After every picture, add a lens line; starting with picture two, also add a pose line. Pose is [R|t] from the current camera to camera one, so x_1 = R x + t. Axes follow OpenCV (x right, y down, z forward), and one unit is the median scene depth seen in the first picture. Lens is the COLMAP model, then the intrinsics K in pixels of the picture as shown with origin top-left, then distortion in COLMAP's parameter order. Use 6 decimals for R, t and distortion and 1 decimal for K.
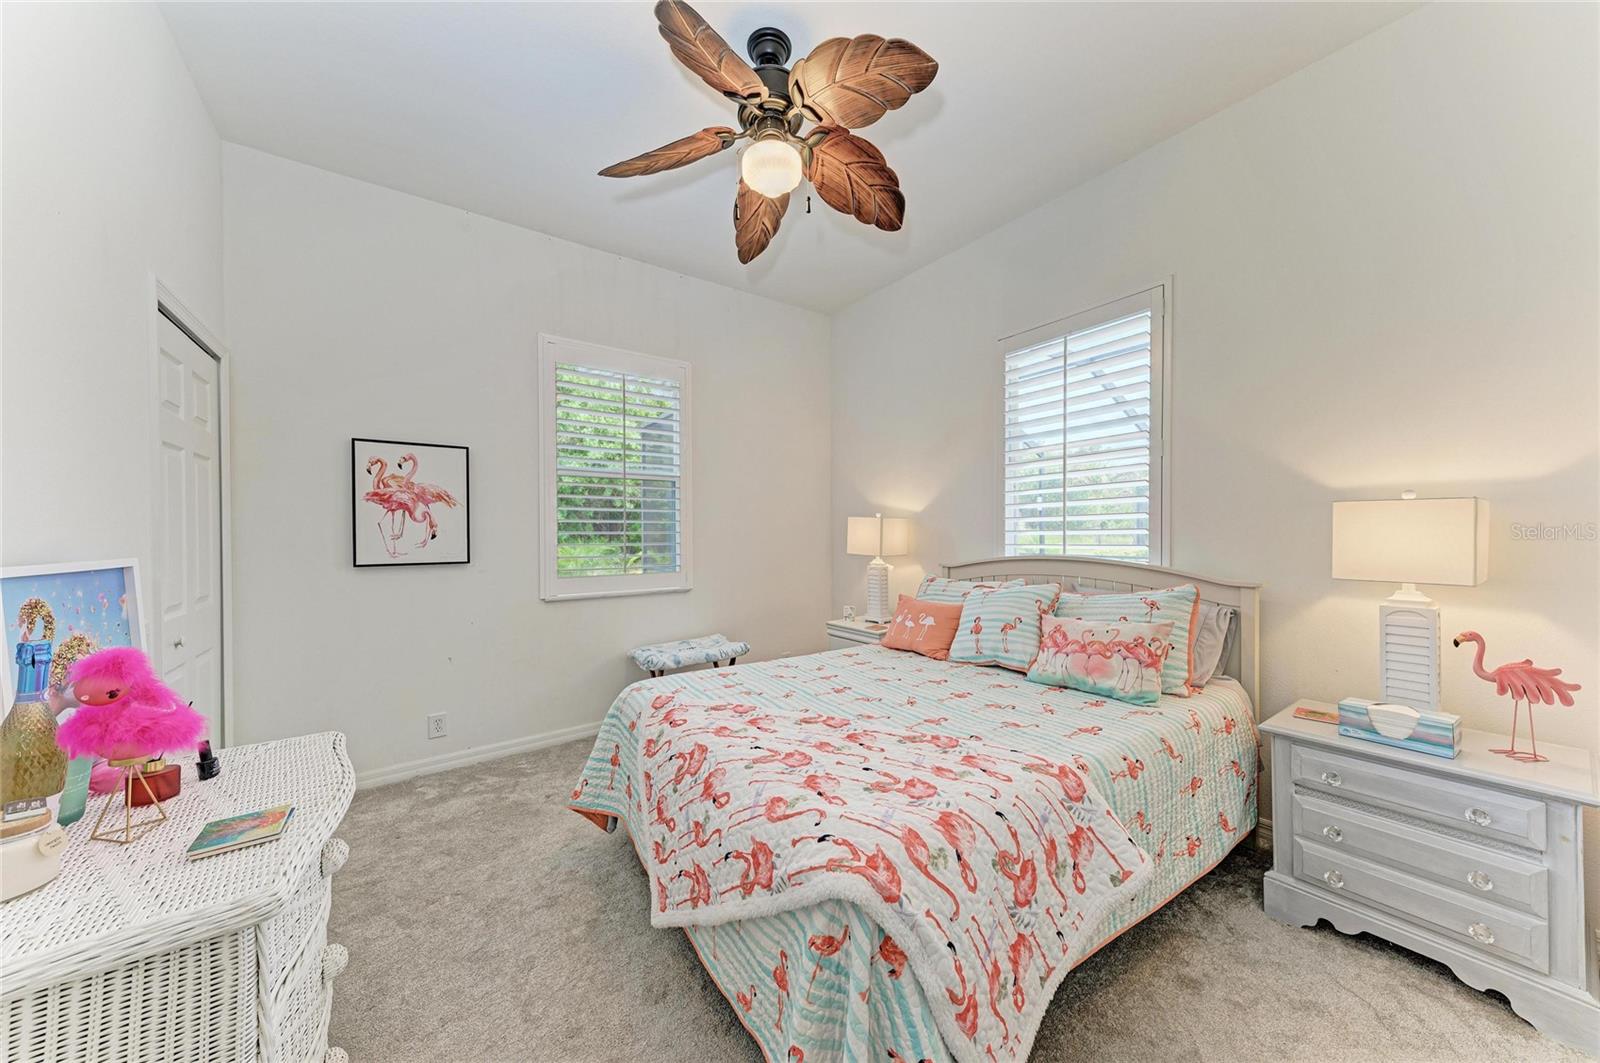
lens RADIAL K [[540.7, 0, 799.9], [0, 540.7, 534.2], [0, 0, 1]] dist [0.007881, -0.001582]
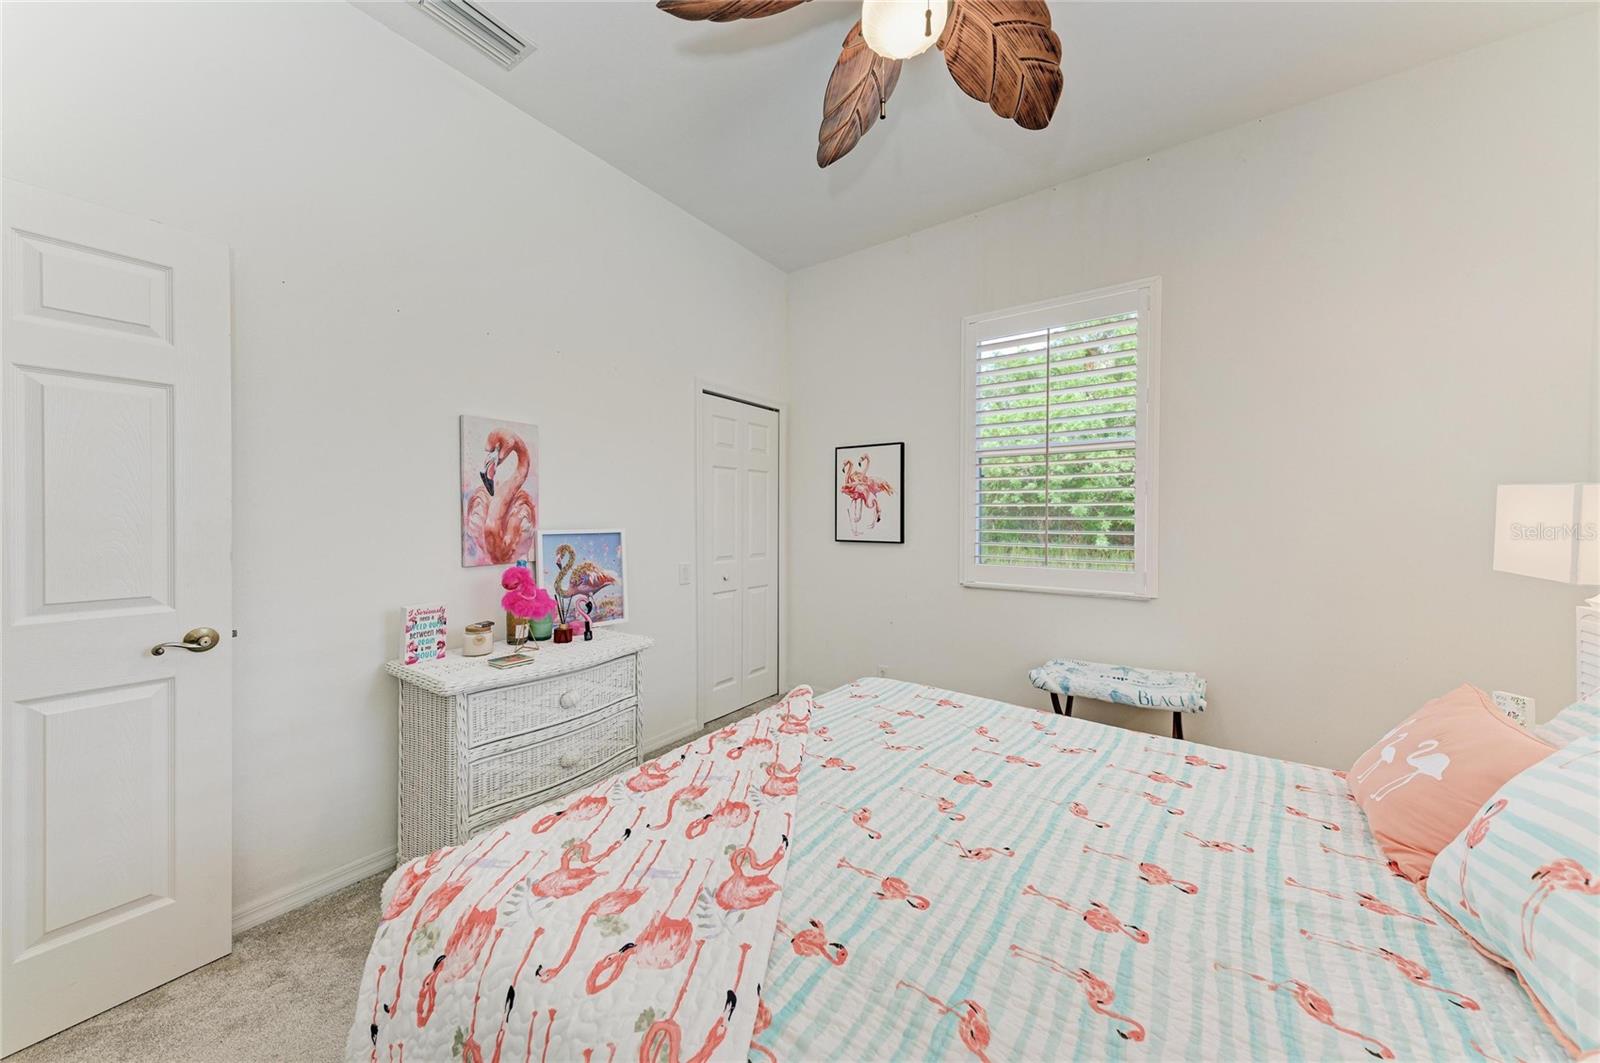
lens RADIAL K [[540.7, 0, 804.2], [0, 540.7, 520.4], [0, 0, 1]] dist [0.007881, -0.001582]
pose [[0.331372, 0.010970, -0.943436, 0.433208], [-0.007087, 0.999933, 0.009138, -0.004458], [0.943474, 0.003658, 0.331428, 0.464587]]
